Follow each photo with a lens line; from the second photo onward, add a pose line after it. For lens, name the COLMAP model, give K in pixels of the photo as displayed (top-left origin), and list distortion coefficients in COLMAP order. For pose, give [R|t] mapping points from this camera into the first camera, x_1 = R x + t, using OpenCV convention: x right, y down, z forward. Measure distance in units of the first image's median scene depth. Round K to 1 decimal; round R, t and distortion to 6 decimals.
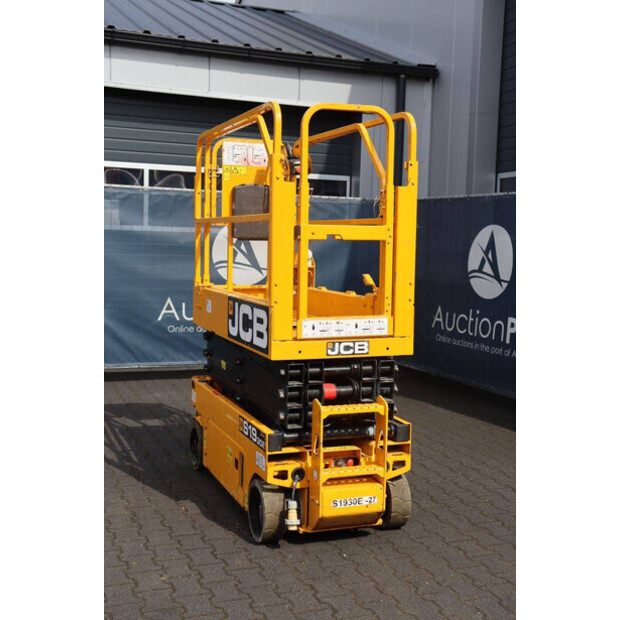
lens RADIAL K [[821.9, 0, 339.7], [0, 821.9, 315.1], [0, 0, 1]] dist [0.083370, 0.000000]
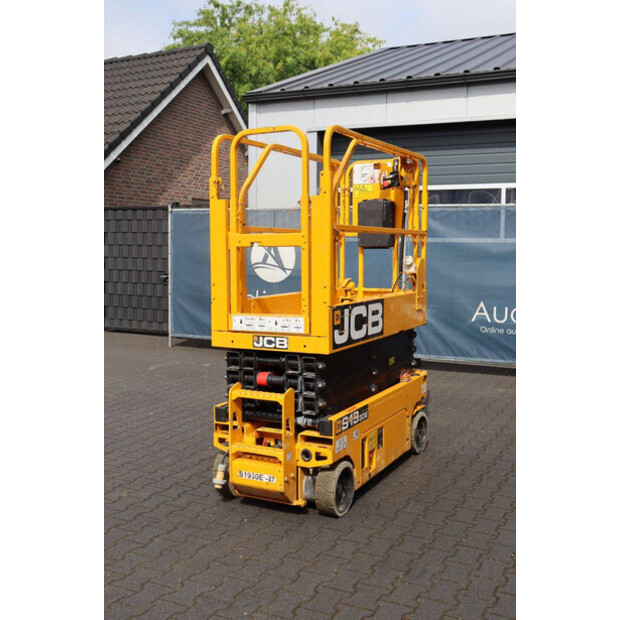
lens RADIAL K [[719.6, 0, 336.6], [0, 719.6, 323.4], [0, 0, 1]] dist [-0.001898, 0.000000]
pose [[0.678263, 0.060706, -0.732307, 0.775841], [-0.056507, 0.997940, 0.030389, -0.020228], [0.732643, 0.020768, 0.680296, 0.386844]]
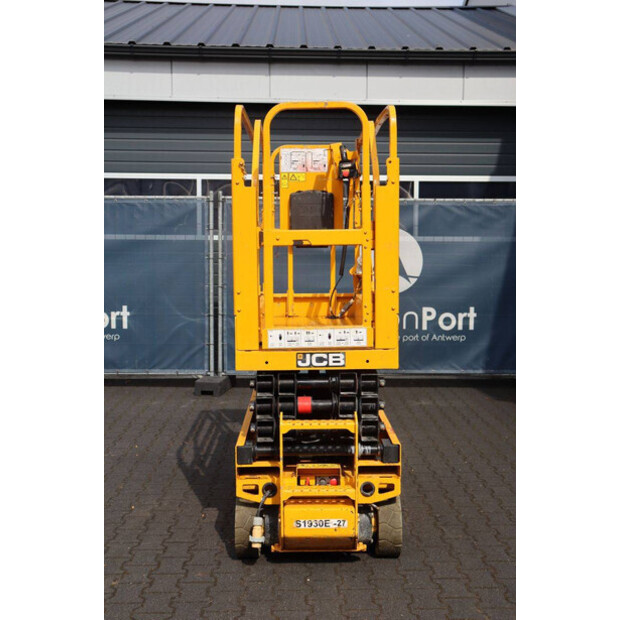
lens RADIAL K [[821.9, 0, 332.4], [0, 821.9, 333.3], [0, 0, 1]] dist [0.083370, 0.000000]
pose [[0.946099, 0.012466, -0.323638, 0.319010], [-0.008905, 0.999882, 0.012483, -0.001983], [0.323755, -0.008928, 0.946099, 0.114284]]
